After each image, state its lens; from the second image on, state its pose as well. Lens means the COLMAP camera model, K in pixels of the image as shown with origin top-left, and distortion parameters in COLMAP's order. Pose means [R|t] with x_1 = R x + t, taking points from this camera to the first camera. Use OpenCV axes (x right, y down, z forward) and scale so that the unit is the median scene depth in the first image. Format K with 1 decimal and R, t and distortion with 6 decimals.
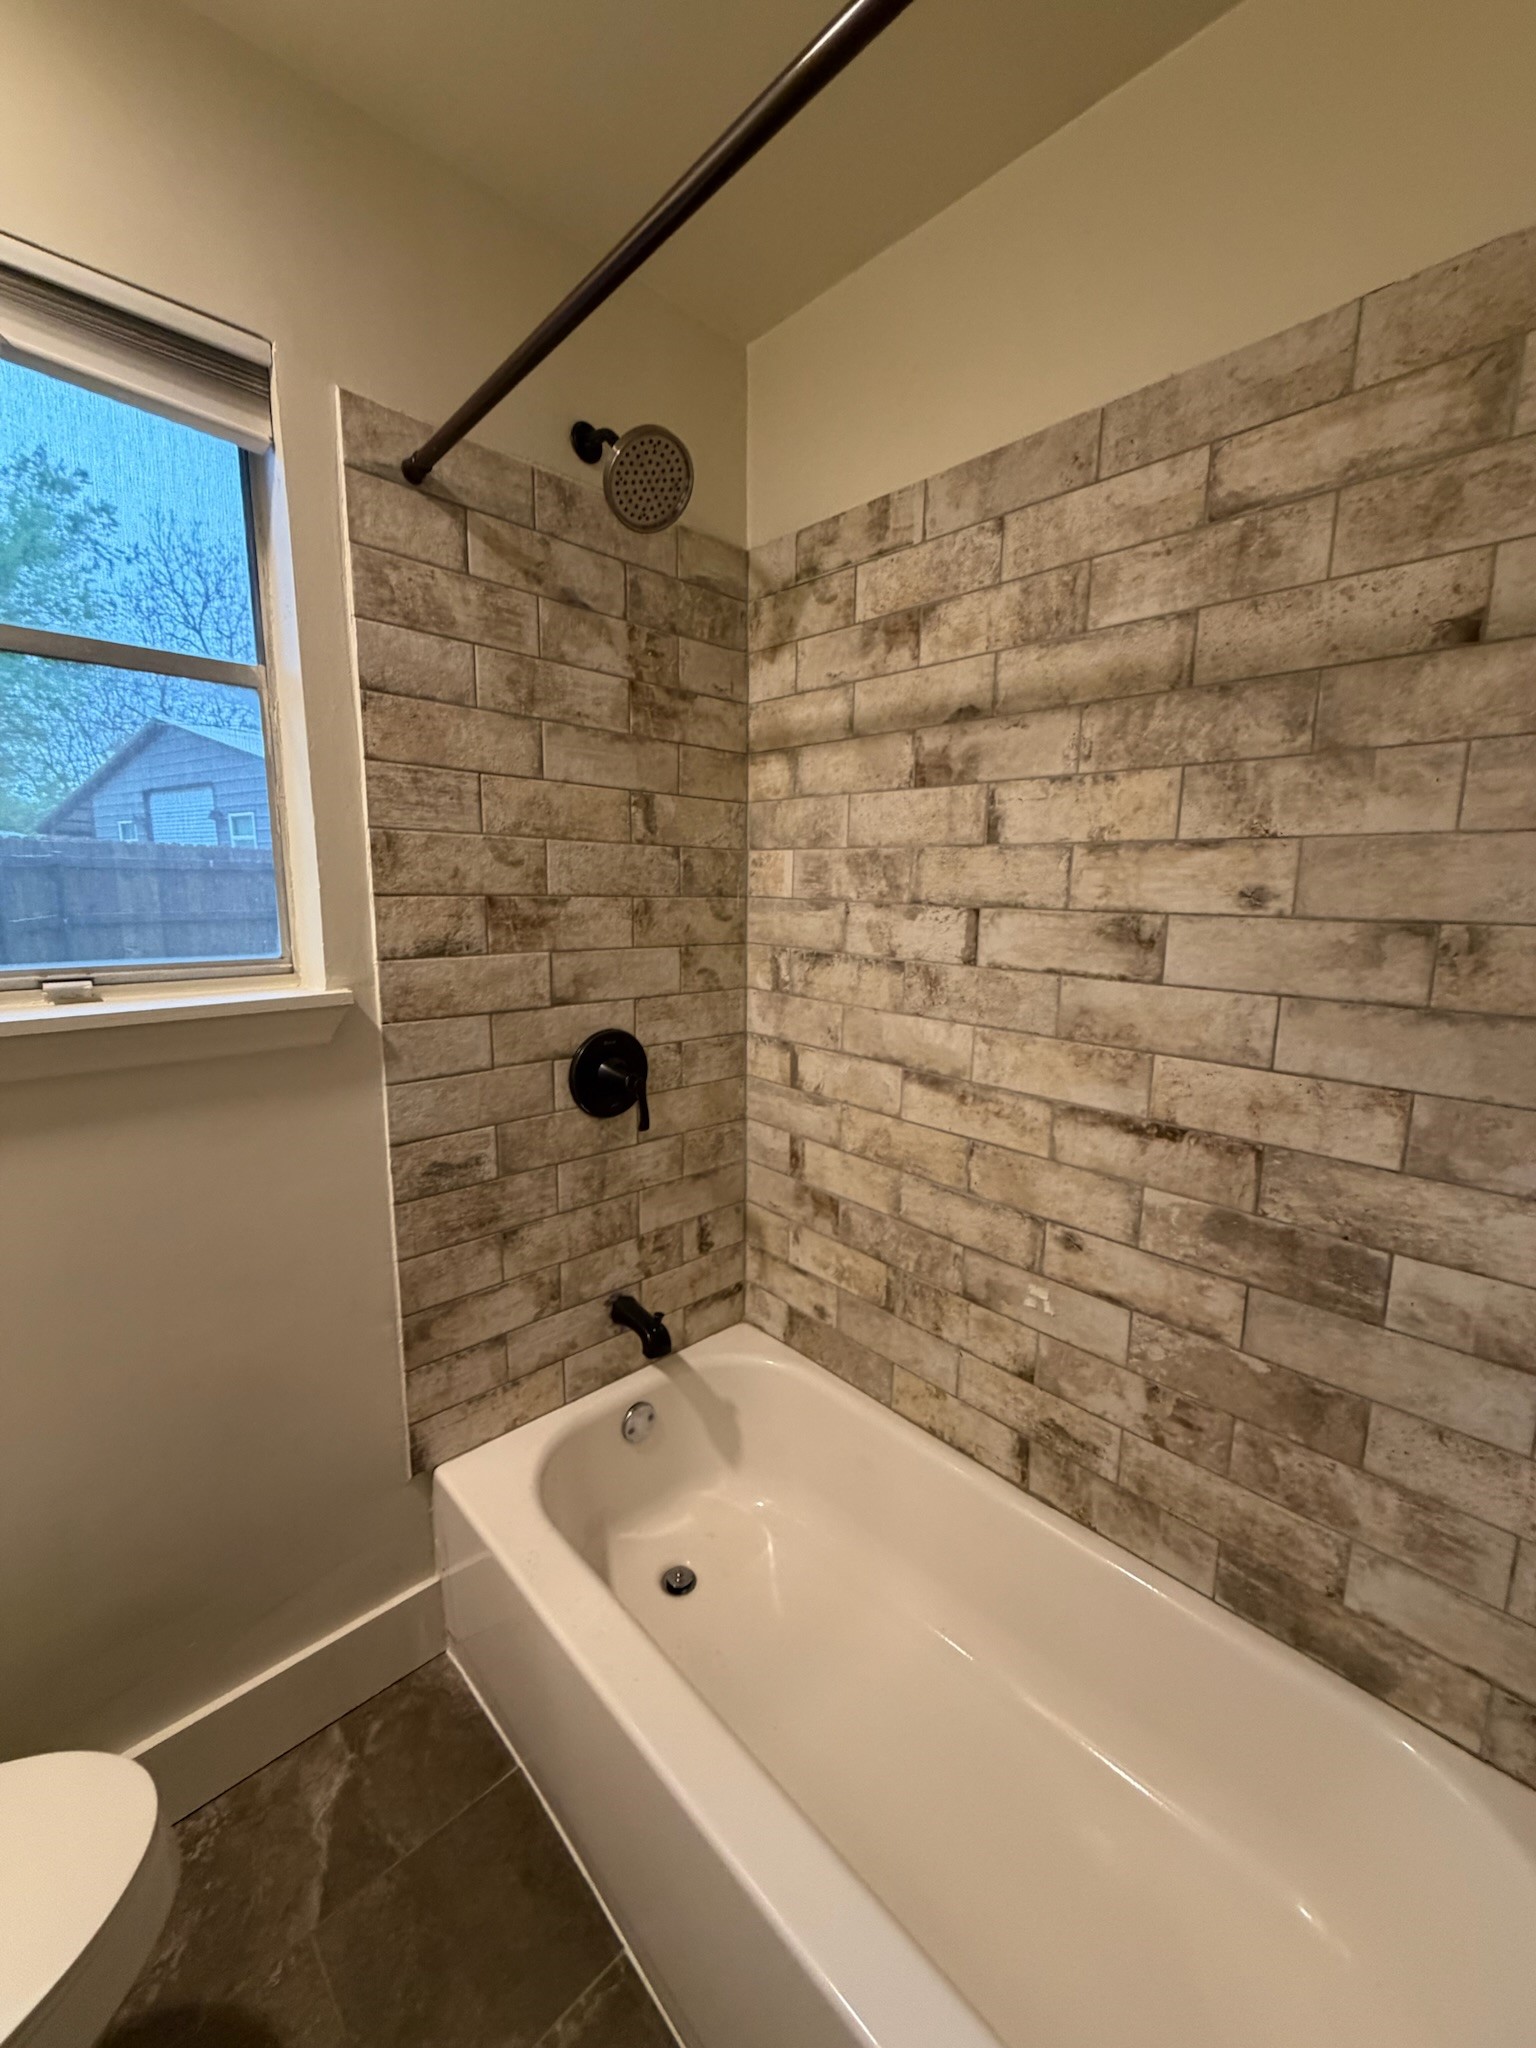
lens RADIAL K [[809.7, 0, 761.3], [0, 809.7, 1017.1], [0, 0, 1]] dist [0.003884, -0.002188]
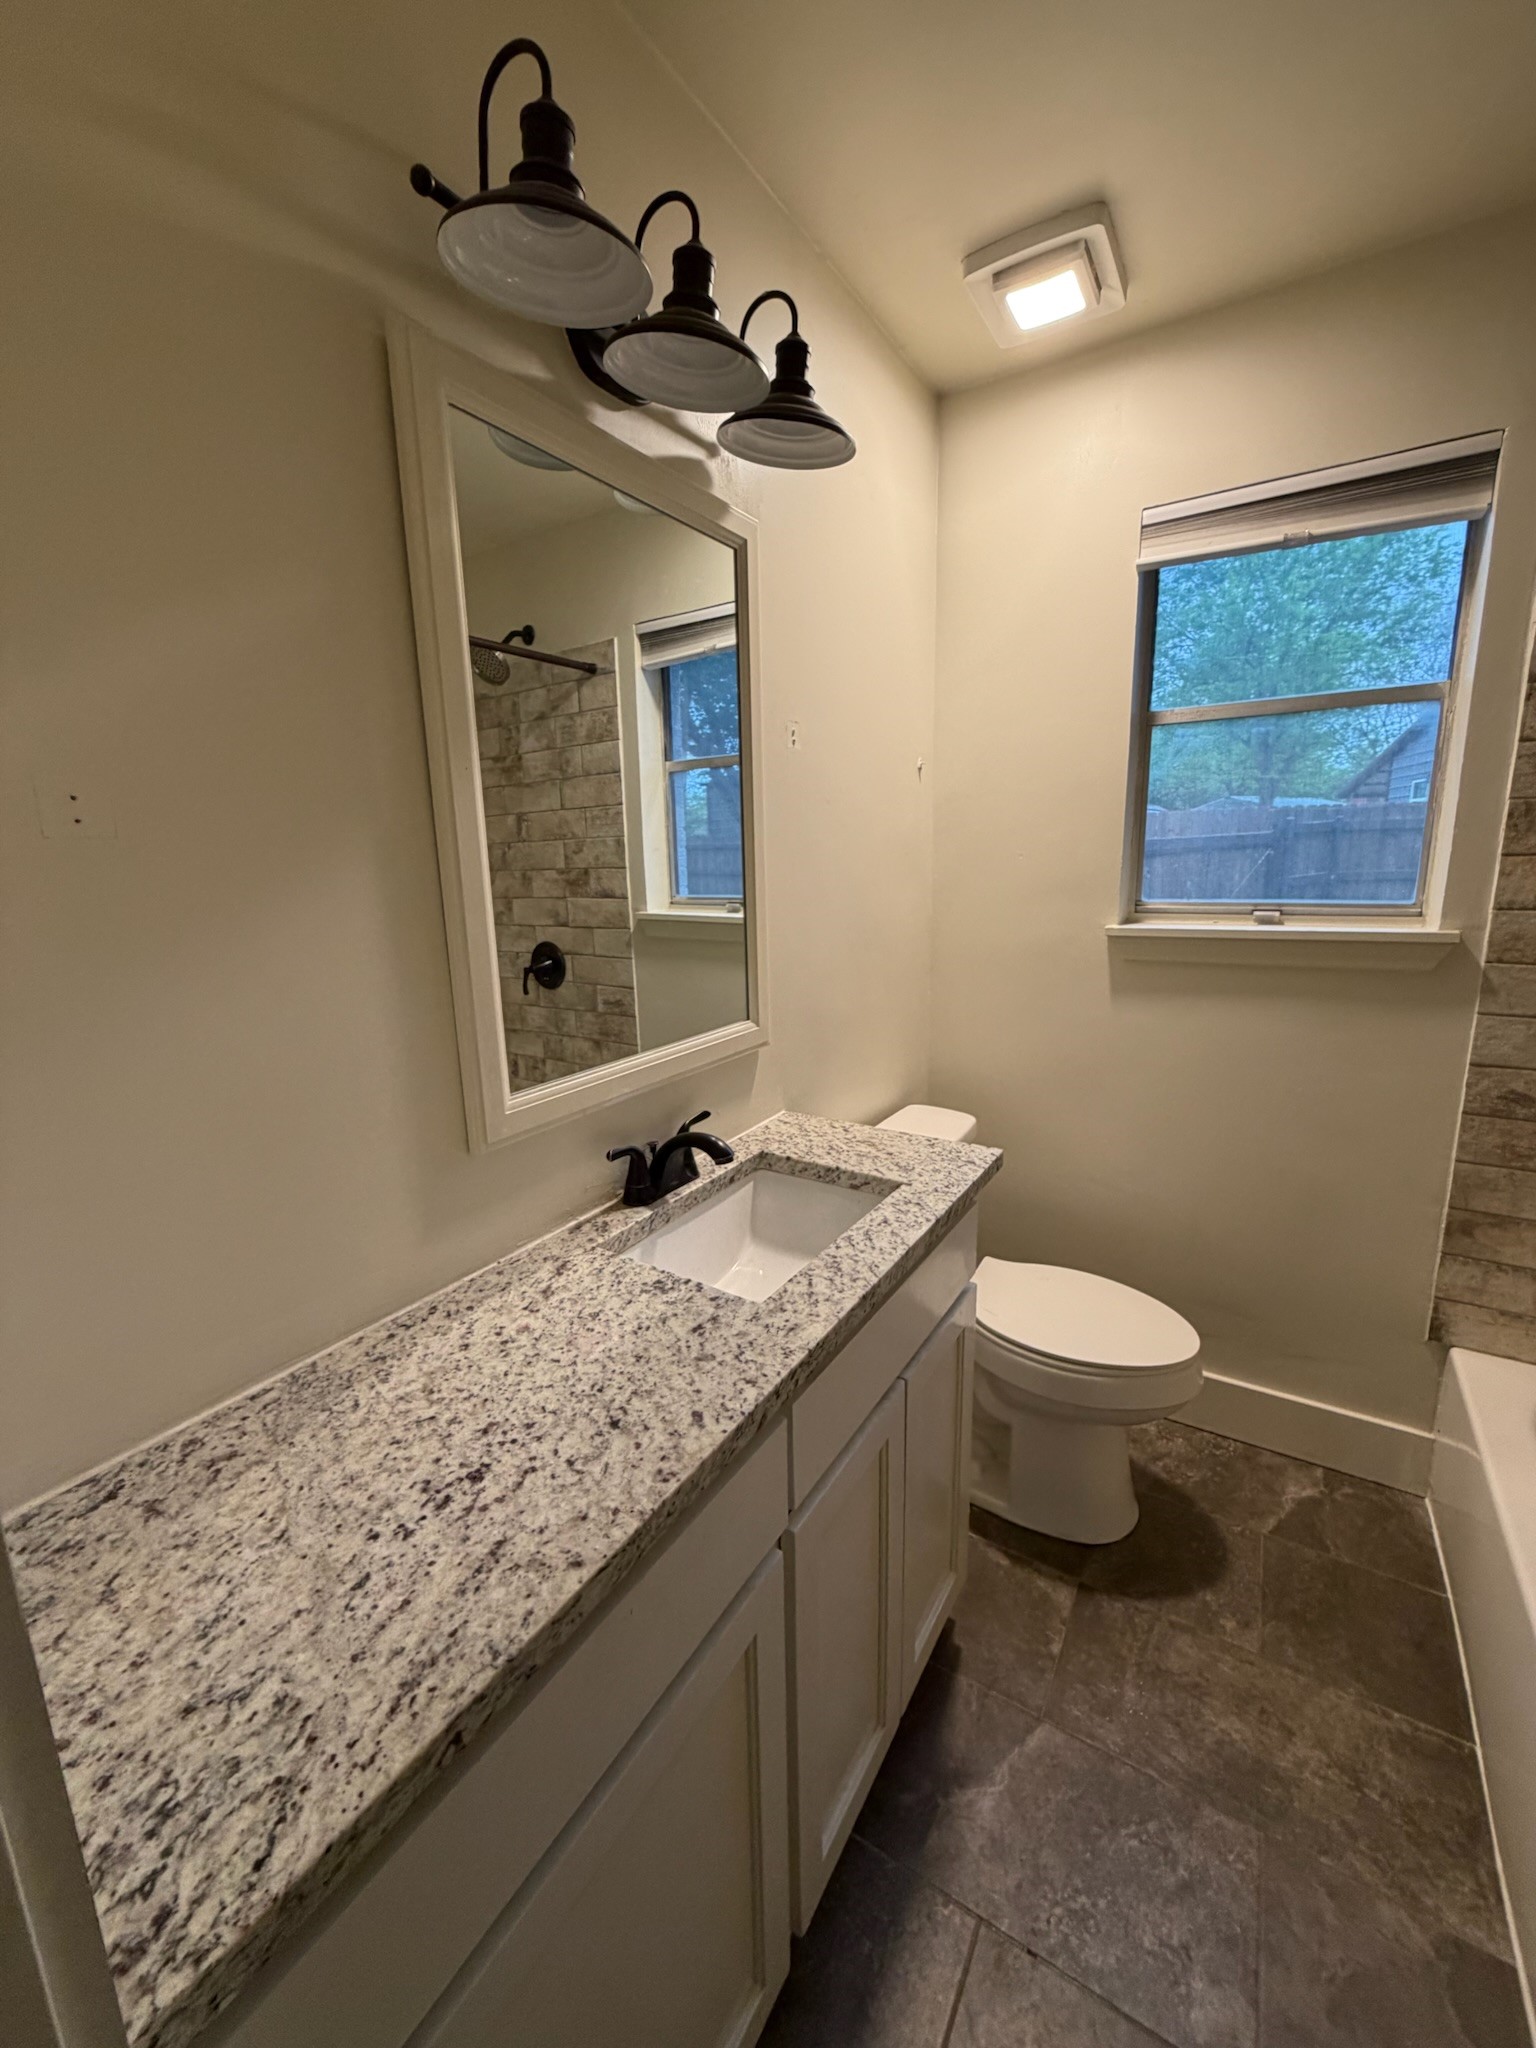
lens RADIAL K [[809.7, 0, 766.3], [0, 809.7, 1017.2], [0, 0, 1]] dist [0.003884, -0.002188]
pose [[0.245905, 0.177263, -0.952947, 0.413128], [-0.129353, 0.980343, 0.148980, 0.044381], [0.960624, 0.086631, 0.264001, -0.325095]]
